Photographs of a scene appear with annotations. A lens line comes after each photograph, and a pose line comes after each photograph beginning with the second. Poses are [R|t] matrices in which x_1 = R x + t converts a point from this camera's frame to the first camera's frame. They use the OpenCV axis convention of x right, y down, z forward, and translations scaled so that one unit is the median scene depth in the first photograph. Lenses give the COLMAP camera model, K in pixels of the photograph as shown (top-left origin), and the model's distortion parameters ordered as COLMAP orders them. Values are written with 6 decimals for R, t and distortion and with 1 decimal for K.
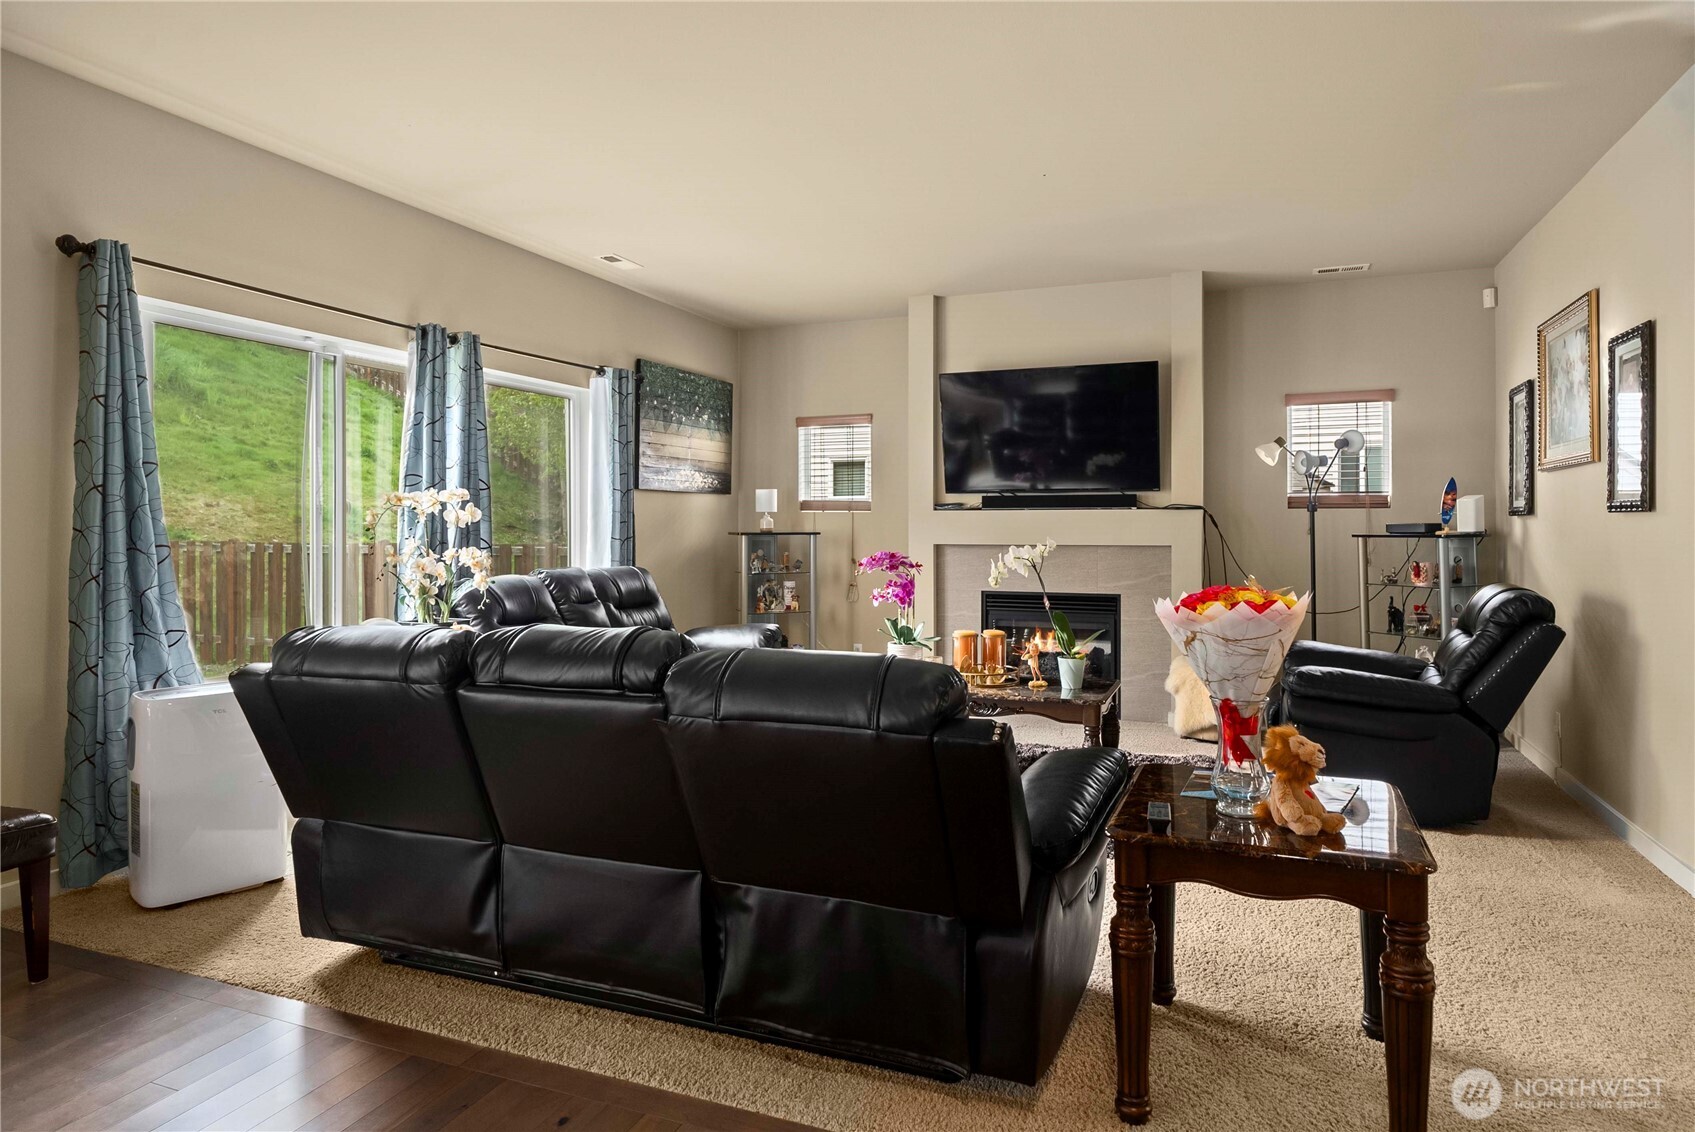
lens RADIAL K [[989.8, 0, 844.5], [0, 989.8, 517.5], [0, 0, 1]] dist [0.001021, 0.001125]
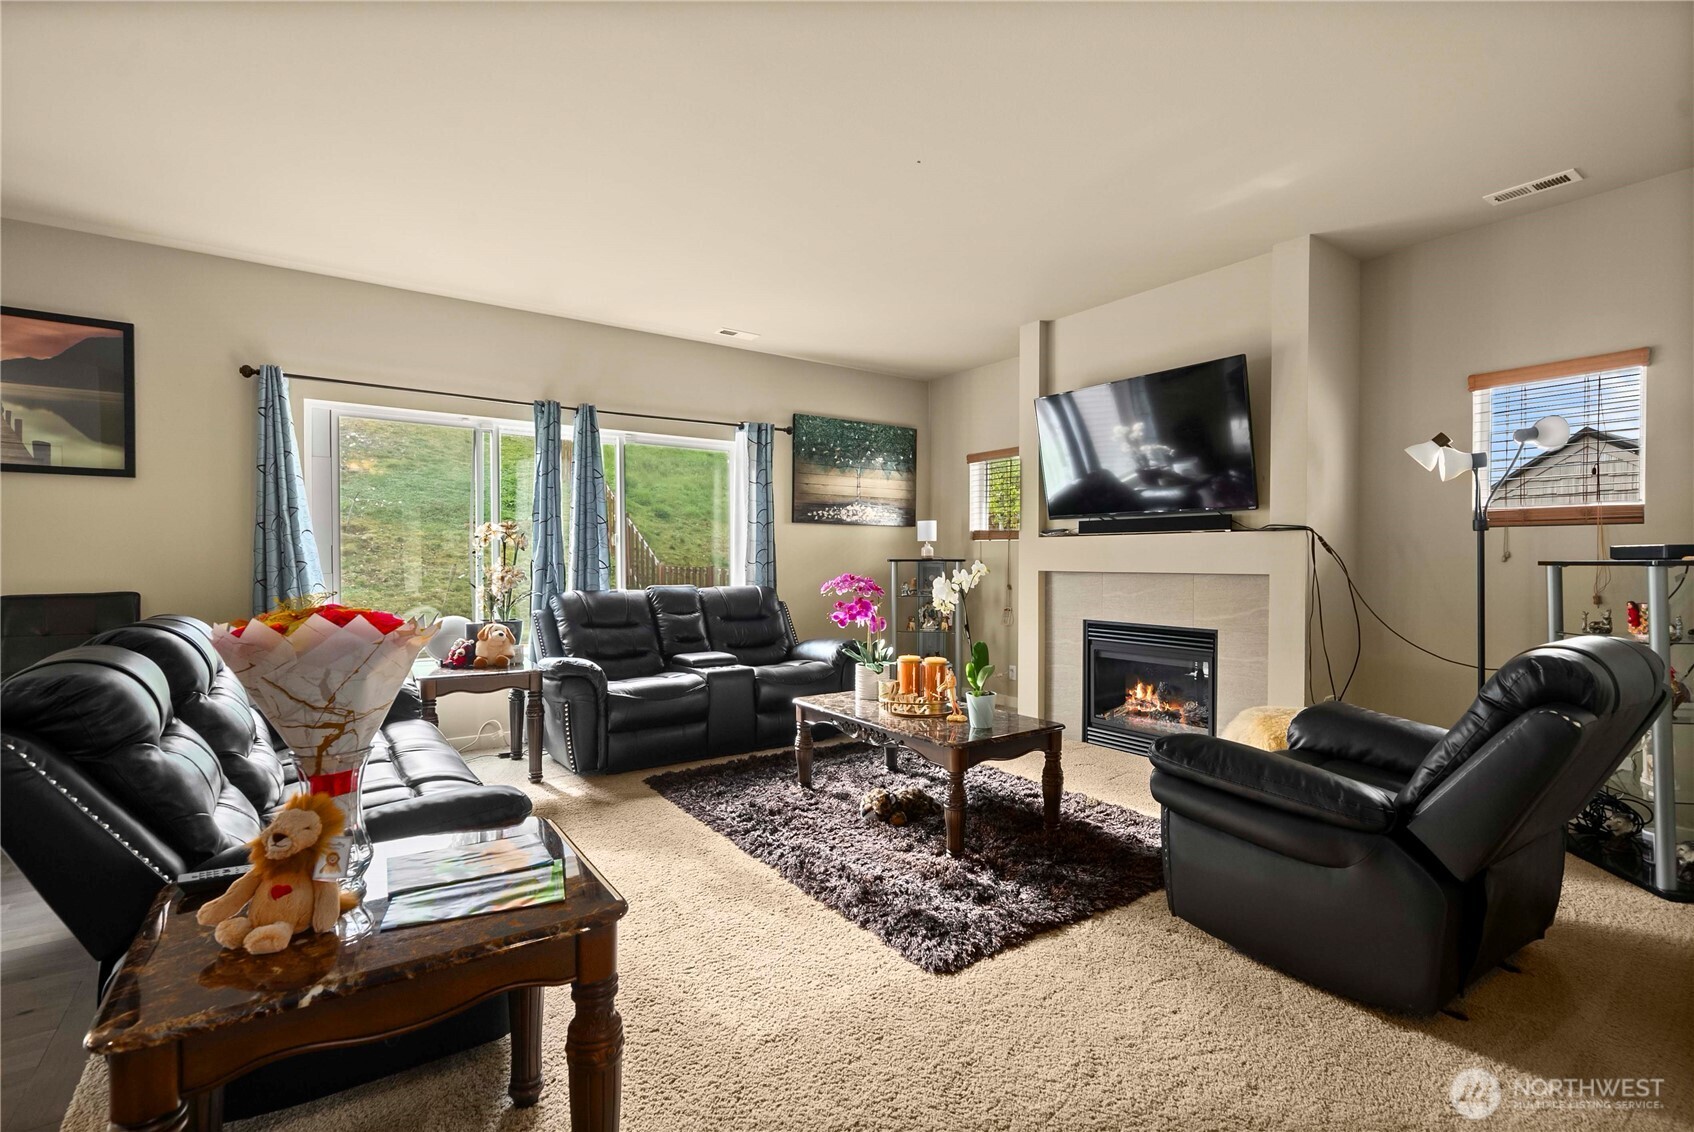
lens RADIAL K [[772.6, 0, 847.0], [0, 772.6, 566.0], [0, 0, 1]] dist [0.001130, 0.000196]
pose [[0.842704, 0.006823, -0.538334, 0.381812], [0.002214, 0.999867, 0.016138, 0.010136], [0.538372, -0.014791, 0.842577, 0.259823]]
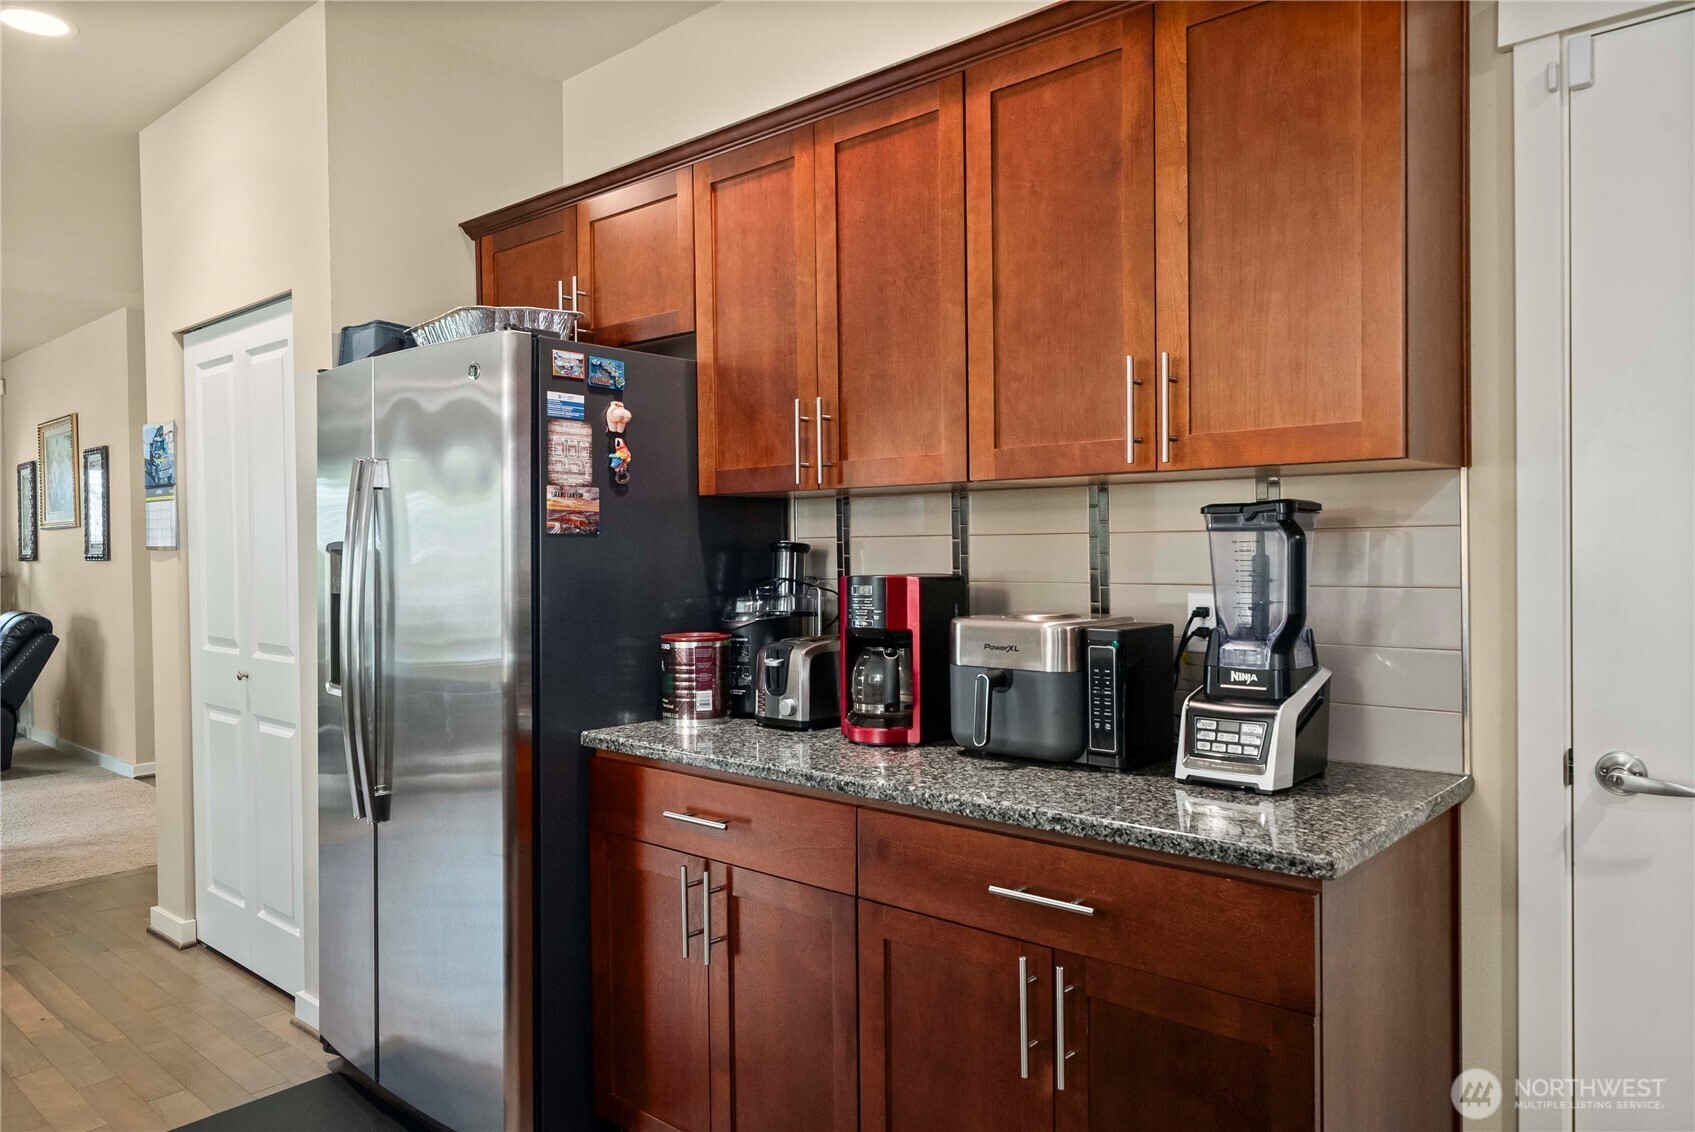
lens RADIAL K [[1149.8, 0, 847.5], [0, 1149.8, 566.0], [0, 0, 1]] dist [0.002394, 0.000434]
pose [[0.343704, -0.018841, 0.938889, -0.340837], [0.004996, 0.999821, 0.018235, -0.015873], [-0.939065, -0.001577, 0.343737, -0.492915]]
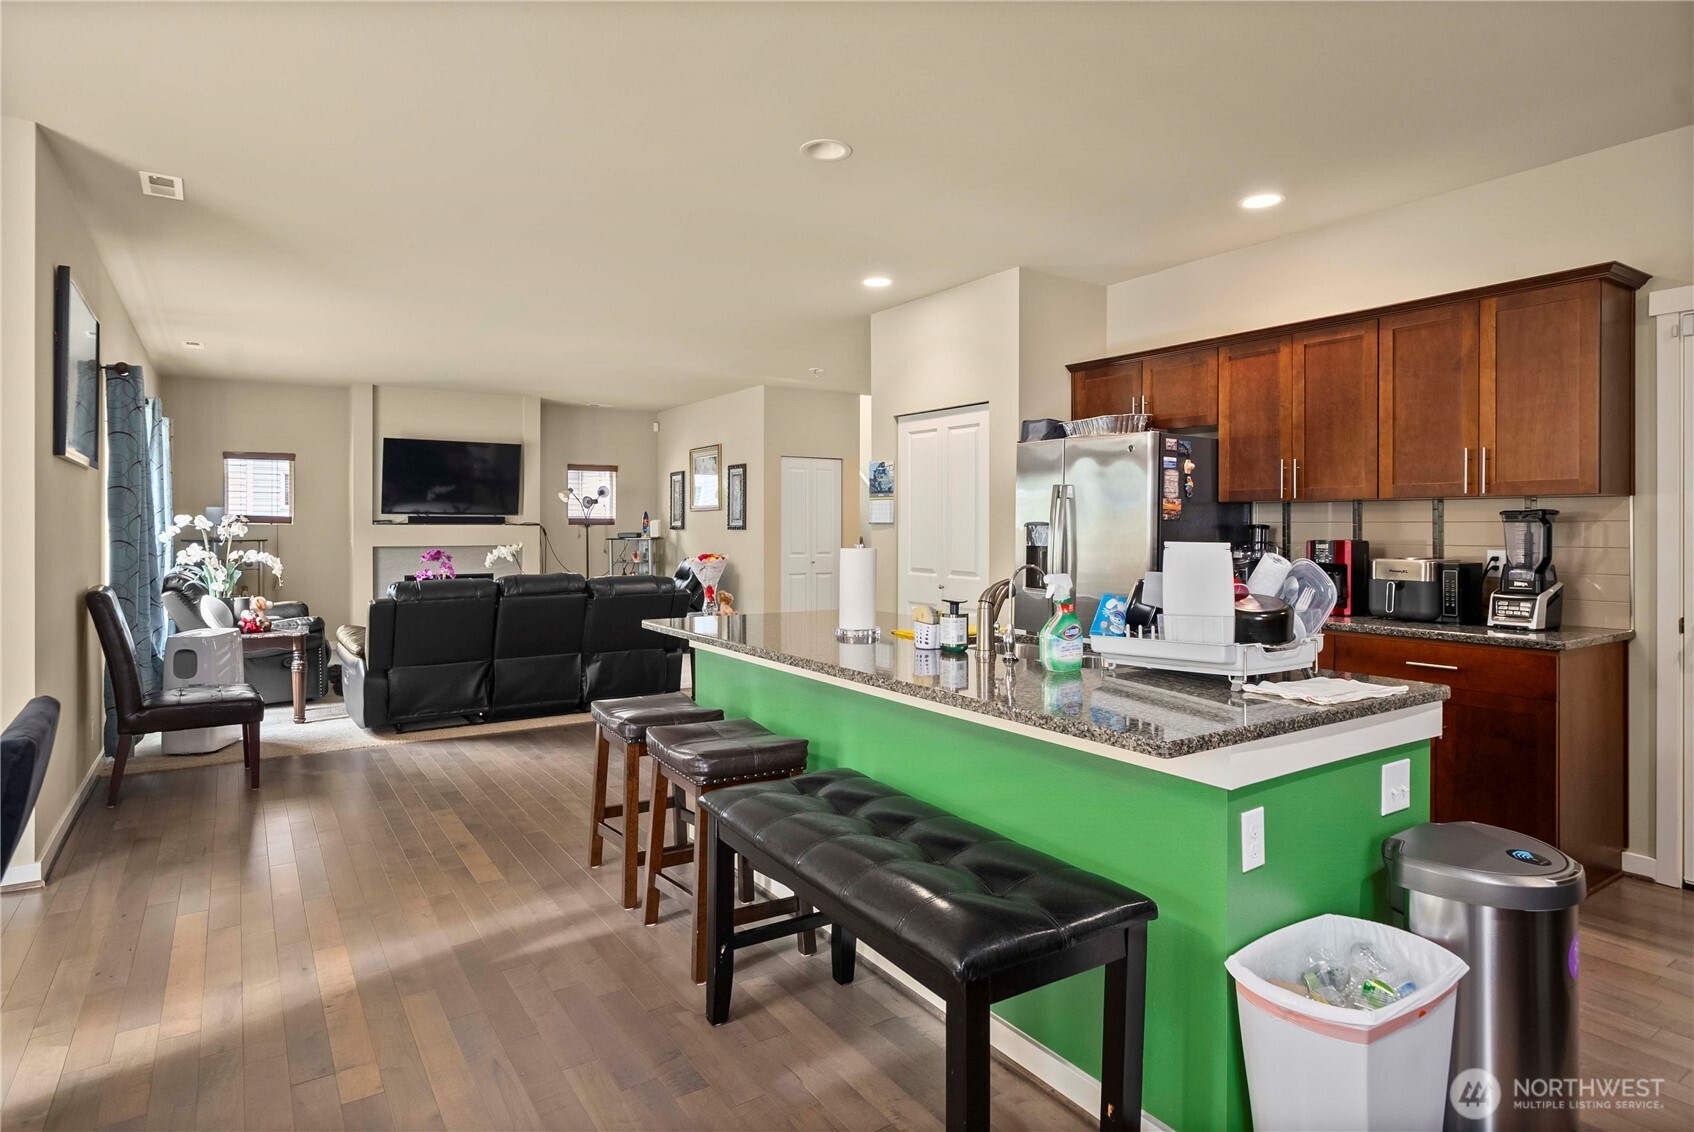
lens RADIAL K [[930.9, 0, 846.0], [0, 930.9, 529.7], [0, 0, 1]] dist [-0.001008, -0.000089]
pose [[0.568652, -0.000399, 0.822578, -0.749187], [-0.007580, 0.999955, 0.005725, -0.014587], [-0.822543, -0.009491, 0.568623, -0.469619]]
